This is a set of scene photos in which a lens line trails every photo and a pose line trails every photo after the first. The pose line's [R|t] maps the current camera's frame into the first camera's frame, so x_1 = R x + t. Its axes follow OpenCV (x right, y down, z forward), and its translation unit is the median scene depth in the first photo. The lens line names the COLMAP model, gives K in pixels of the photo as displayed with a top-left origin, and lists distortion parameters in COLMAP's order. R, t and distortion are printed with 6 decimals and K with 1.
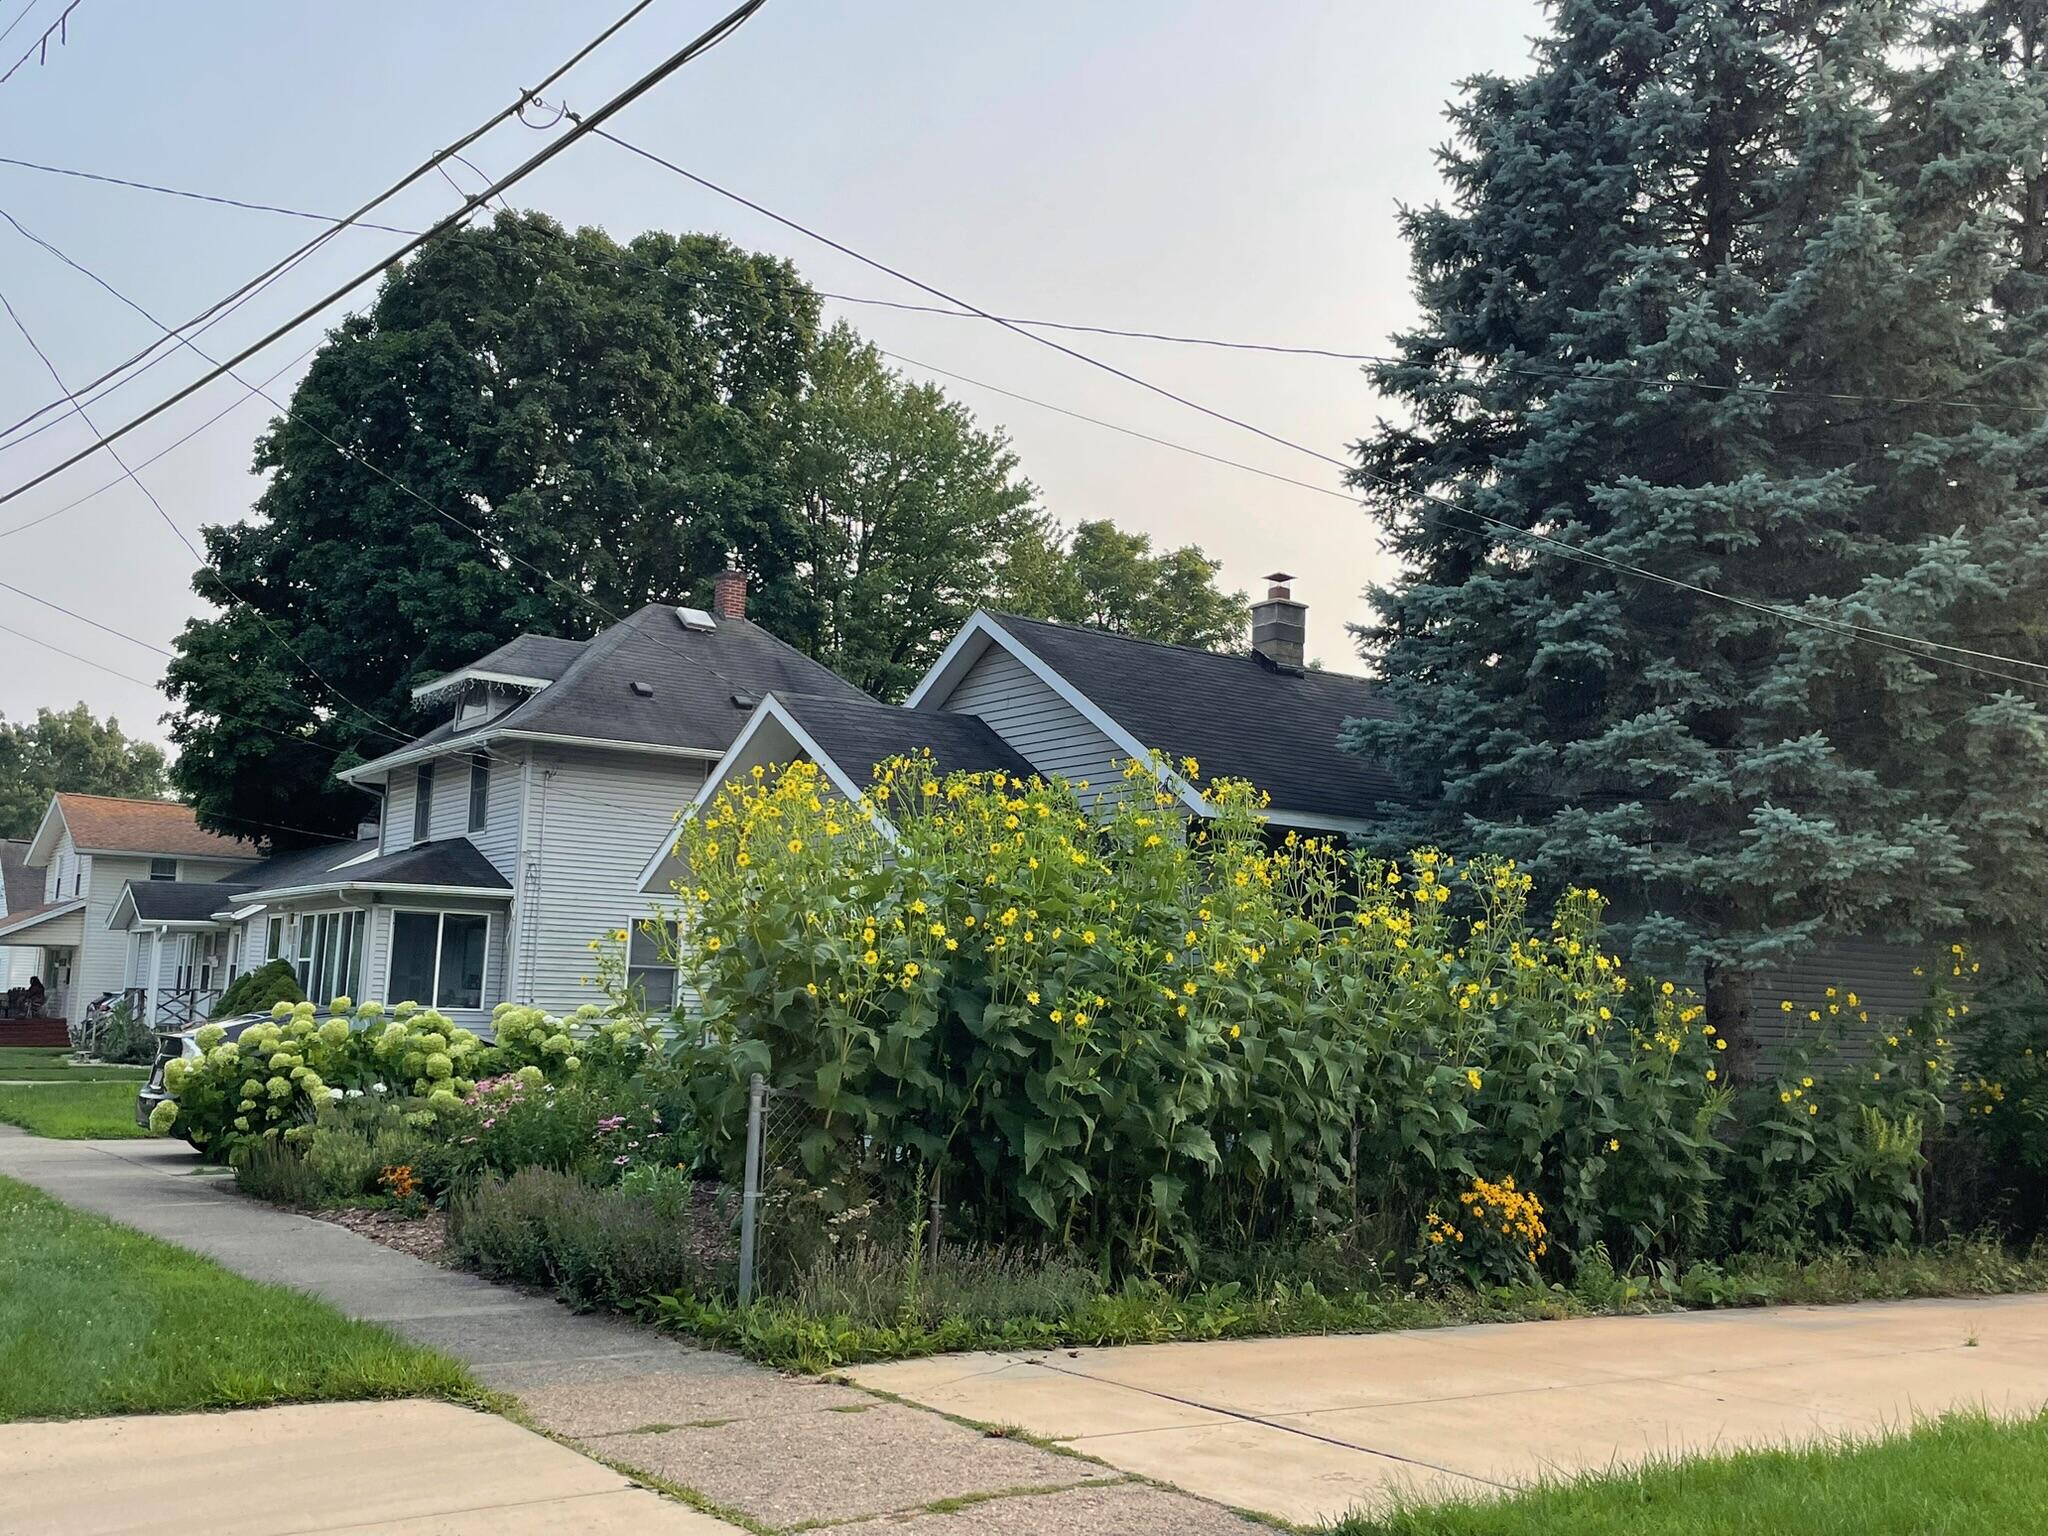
lens RADIAL K [[2008.9, 0, 1024.0], [0, 2008.9, 768.0], [0, 0, 1]] dist [-0.002716, 0.002557]
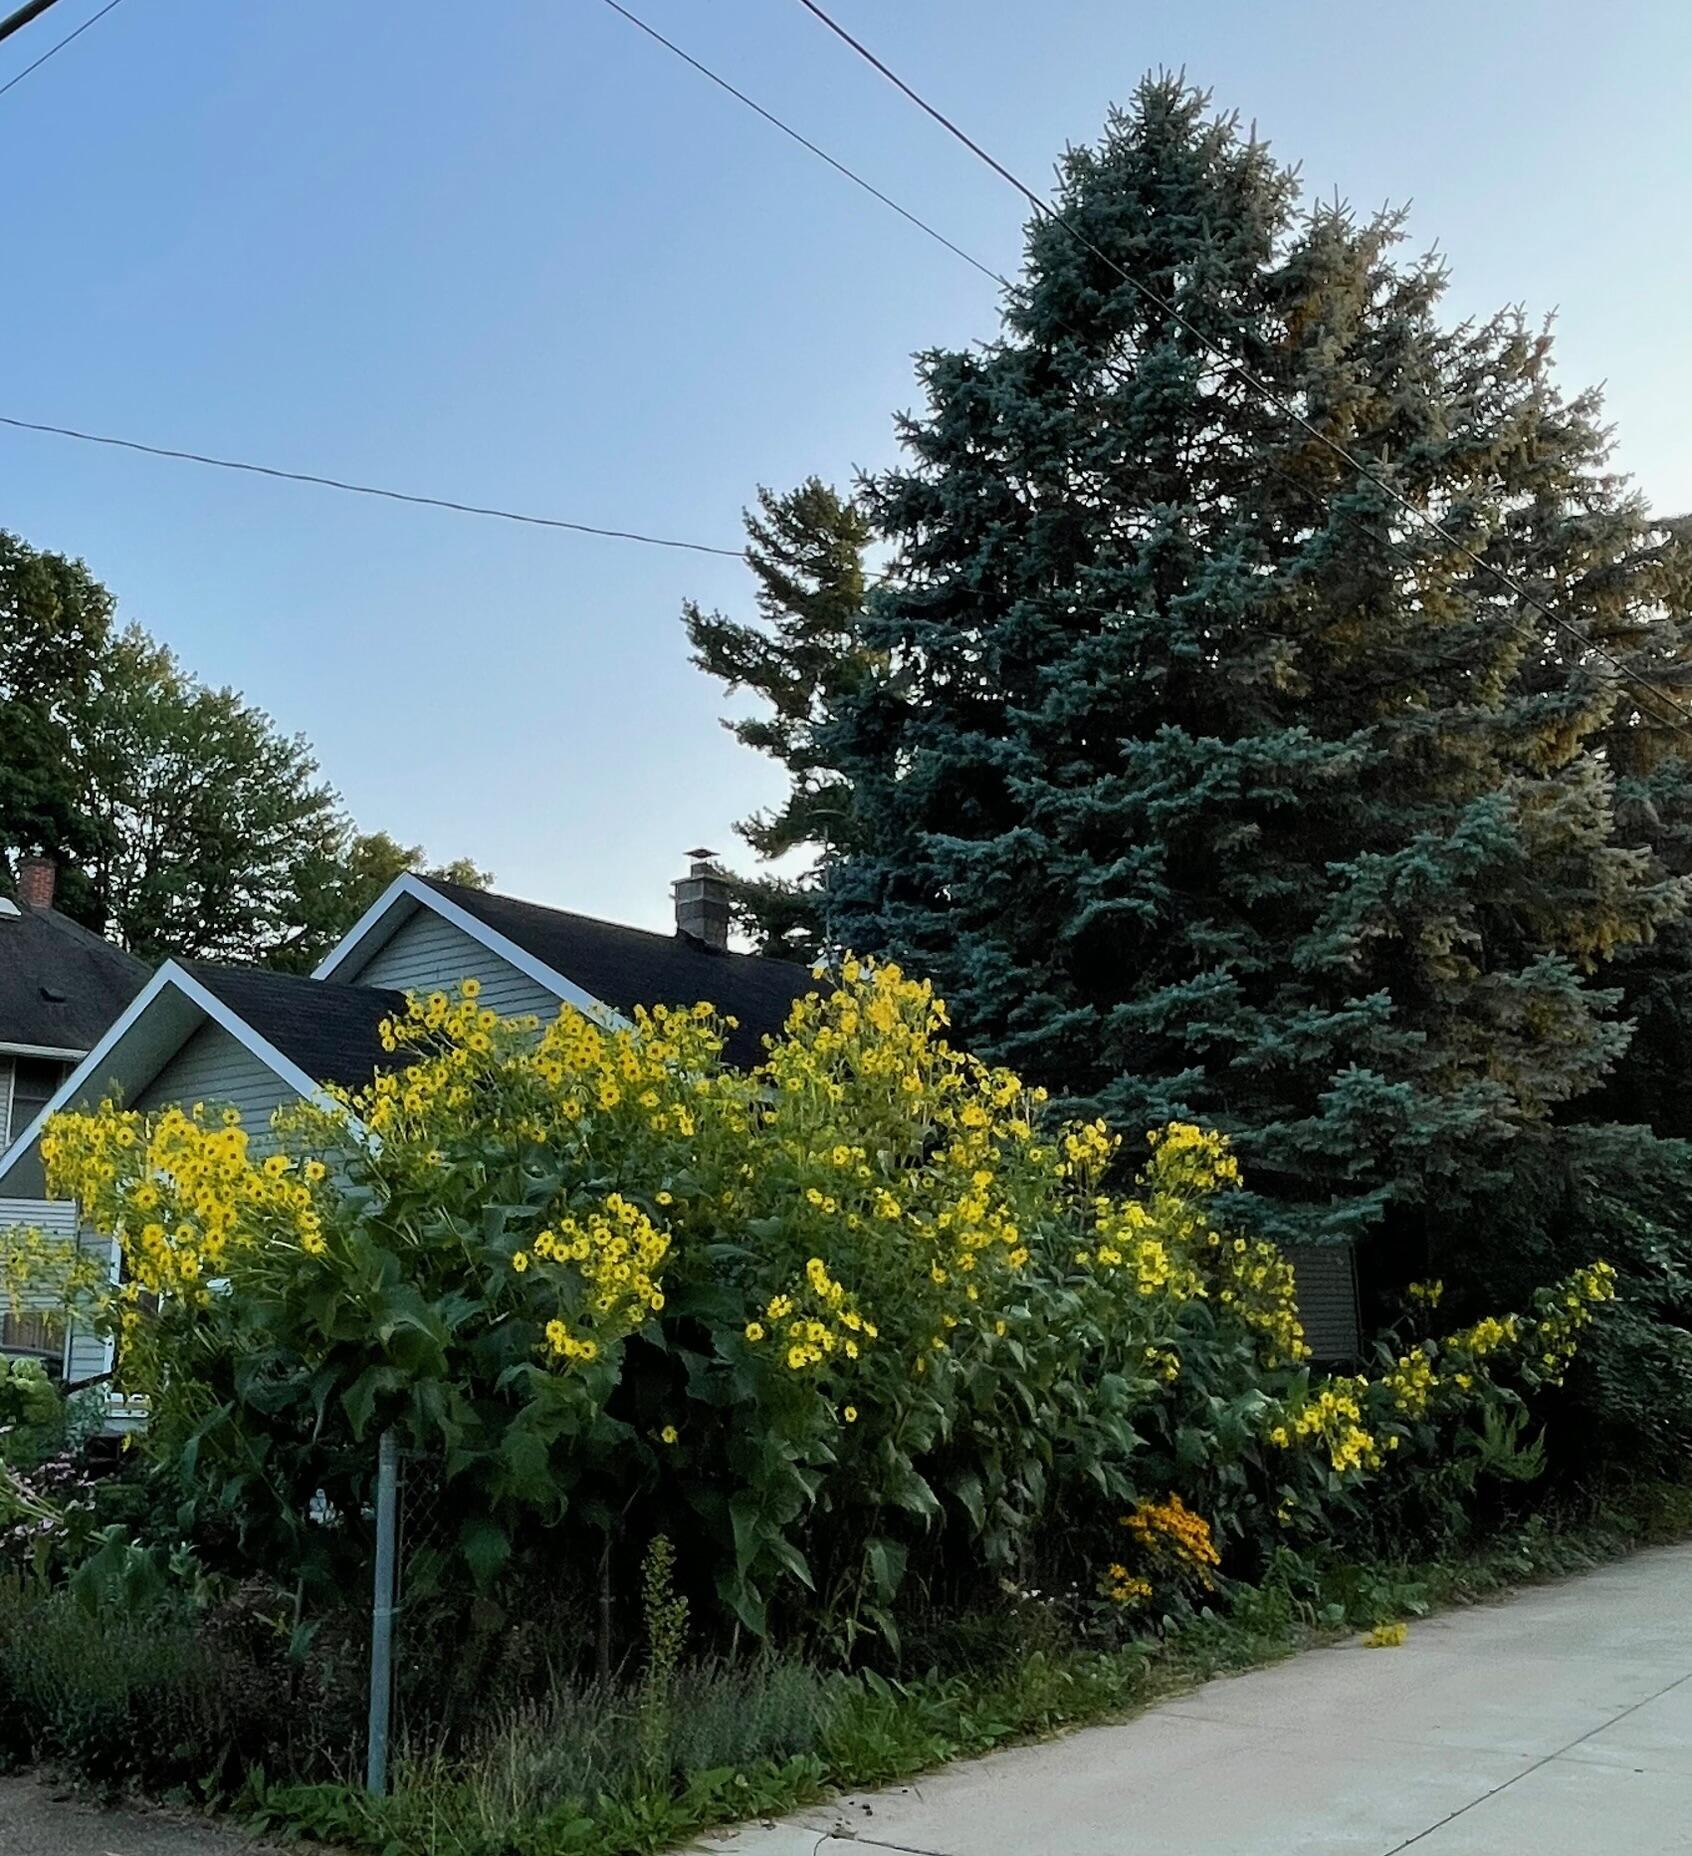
lens RADIAL K [[1876.2, 0, 840.8], [0, 1876.2, 868.7], [0, 0, 1]] dist [-0.051202, 0.021456]
pose [[0.957728, 0.024111, 0.286665, -0.065656], [0.008031, 0.993852, -0.110423, 0.012014], [-0.287565, 0.108058, 0.951646, 0.128720]]
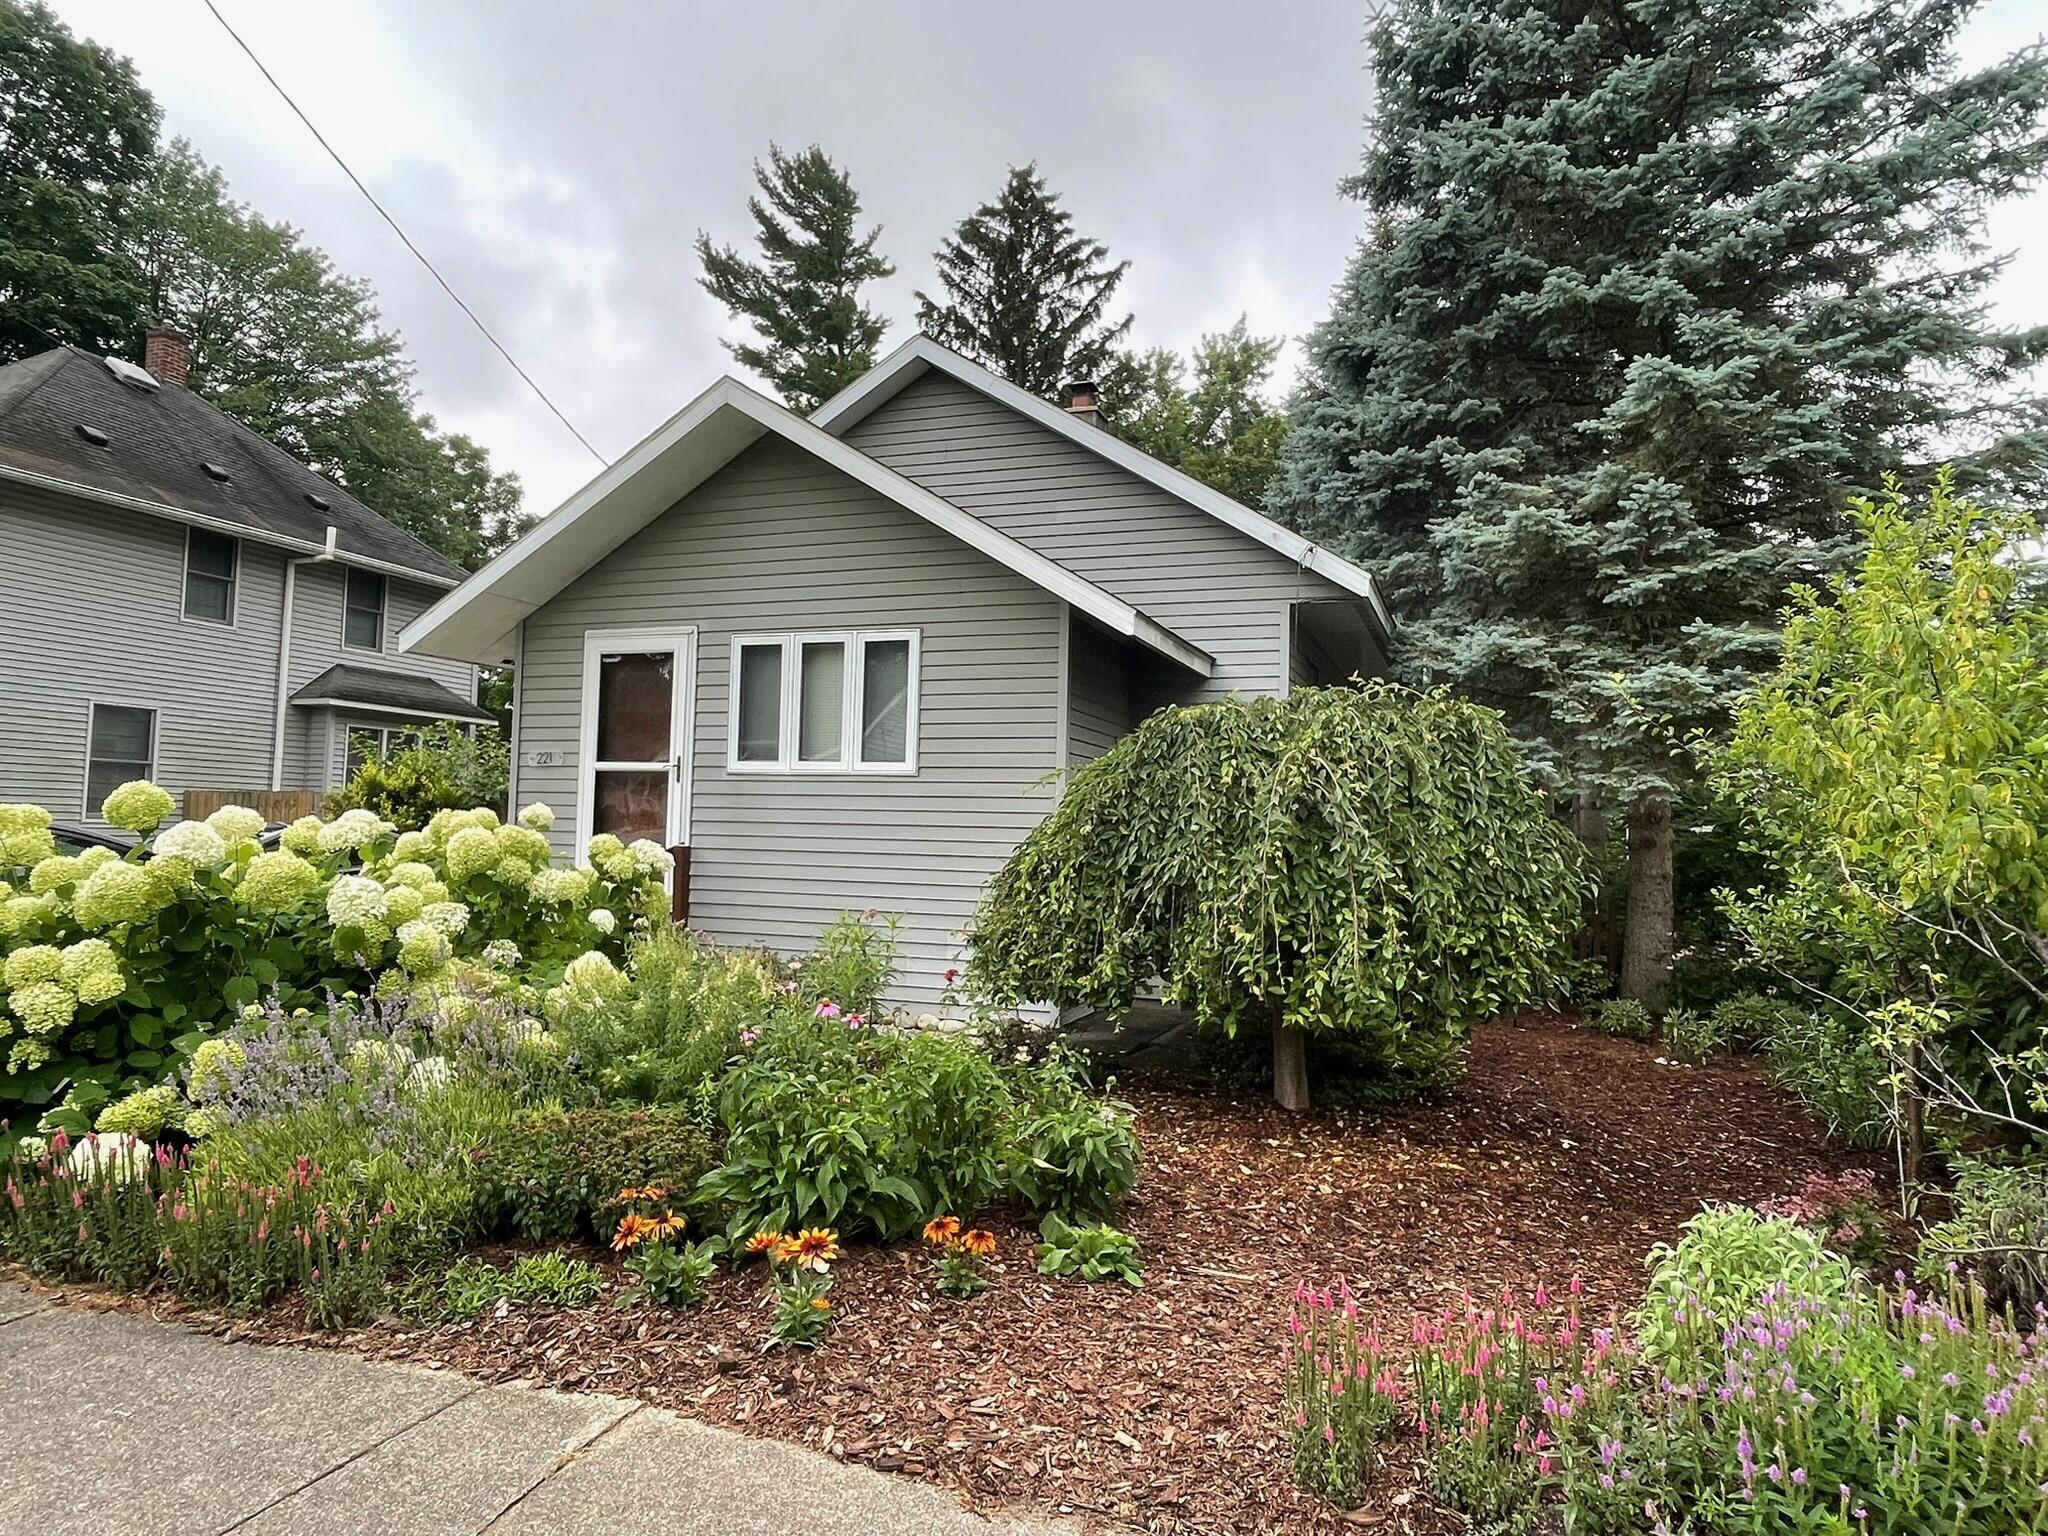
lens RADIAL K [[1257.1, 0, 1024.0], [0, 1257.1, 768.0], [0, 0, 1]] dist [0.005510, 0.000285]
pose [[0.818731, 0.024365, 0.573660, -0.382867], [-0.078636, 0.994443, 0.069992, 0.076328], [-0.568767, -0.102415, 0.816098, 0.707495]]
